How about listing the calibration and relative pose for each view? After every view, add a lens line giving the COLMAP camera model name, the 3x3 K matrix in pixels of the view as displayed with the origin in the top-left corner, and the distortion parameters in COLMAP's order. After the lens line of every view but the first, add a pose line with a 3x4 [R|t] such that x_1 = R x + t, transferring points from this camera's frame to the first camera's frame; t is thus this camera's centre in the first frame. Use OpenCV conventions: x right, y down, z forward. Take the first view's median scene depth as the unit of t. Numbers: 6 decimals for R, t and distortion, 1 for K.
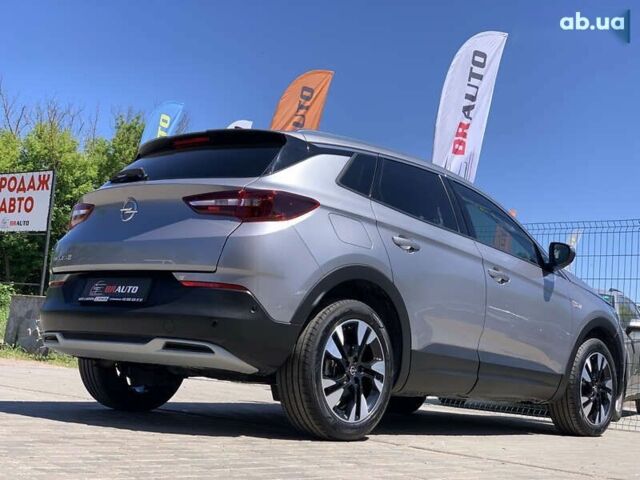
lens RADIAL K [[996.4, 0, 283.6], [0, 996.4, 241.1], [0, 0, 1]] dist [0.020204, -0.017017]
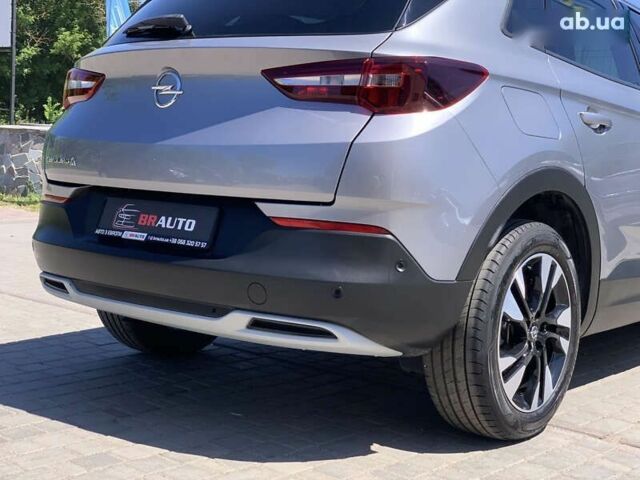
lens RADIAL K [[975.6, 0, 279.5], [0, 975.6, 241.2], [0, 0, 1]] dist [0.003852, -0.036358]
pose [[0.998793, -0.041110, 0.026884, -0.110601], [0.034326, 0.975649, 0.216634, -0.070535], [-0.035135, -0.215450, 0.975883, 0.406168]]
